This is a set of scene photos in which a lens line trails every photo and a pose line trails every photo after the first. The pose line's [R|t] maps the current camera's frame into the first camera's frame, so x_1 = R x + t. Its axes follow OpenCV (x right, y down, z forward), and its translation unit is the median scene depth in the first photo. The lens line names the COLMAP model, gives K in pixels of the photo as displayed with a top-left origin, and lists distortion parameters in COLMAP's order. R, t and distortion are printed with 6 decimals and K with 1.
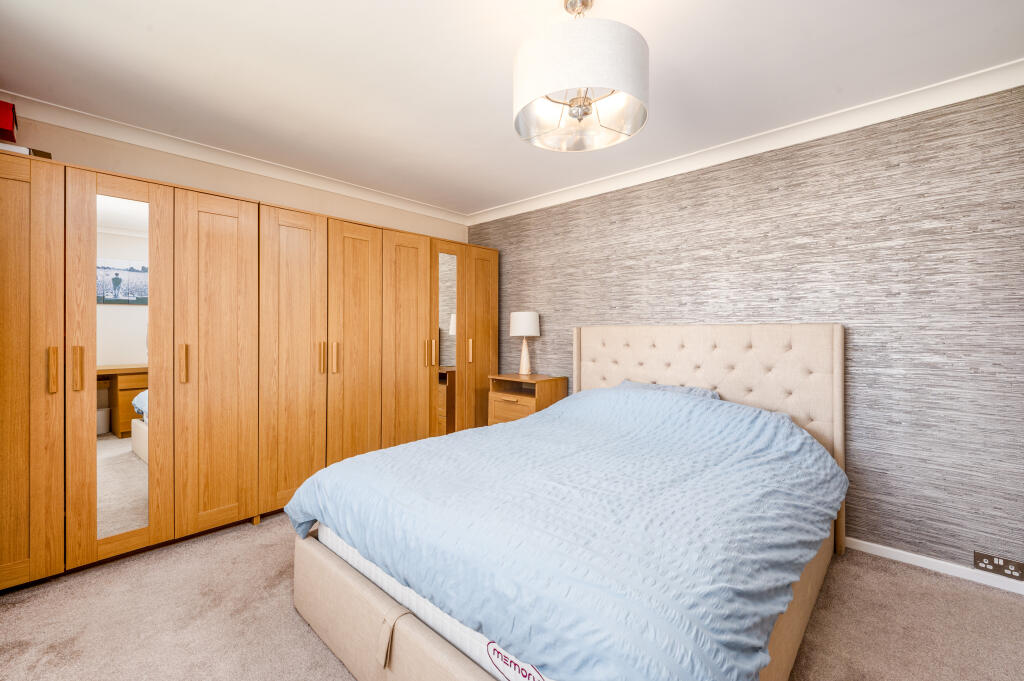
lens RADIAL K [[419.7, 0, 519.0], [0, 419.7, 332.7], [0, 0, 1]] dist [0.004111, -0.003136]
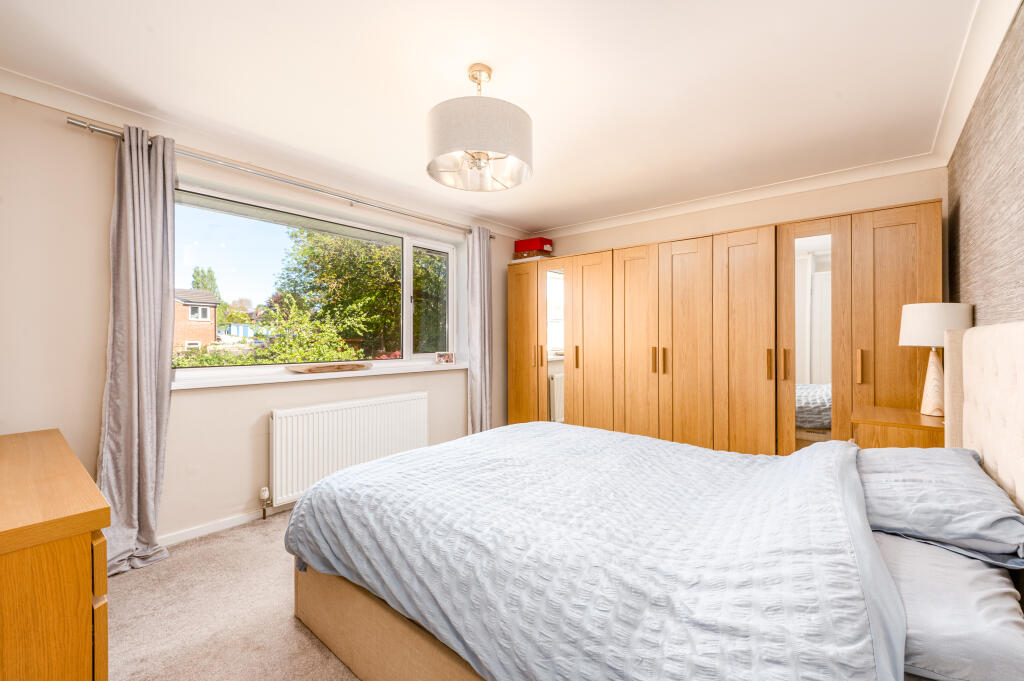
lens RADIAL K [[419.7, 0, 515.8], [0, 419.7, 341.6], [0, 0, 1]] dist [0.004111, -0.003136]
pose [[0.045443, -0.000016, -0.998967, 0.622345], [-0.001414, 0.999999, -0.000080, 0.003943], [0.998966, 0.001416, 0.045443, 0.469114]]
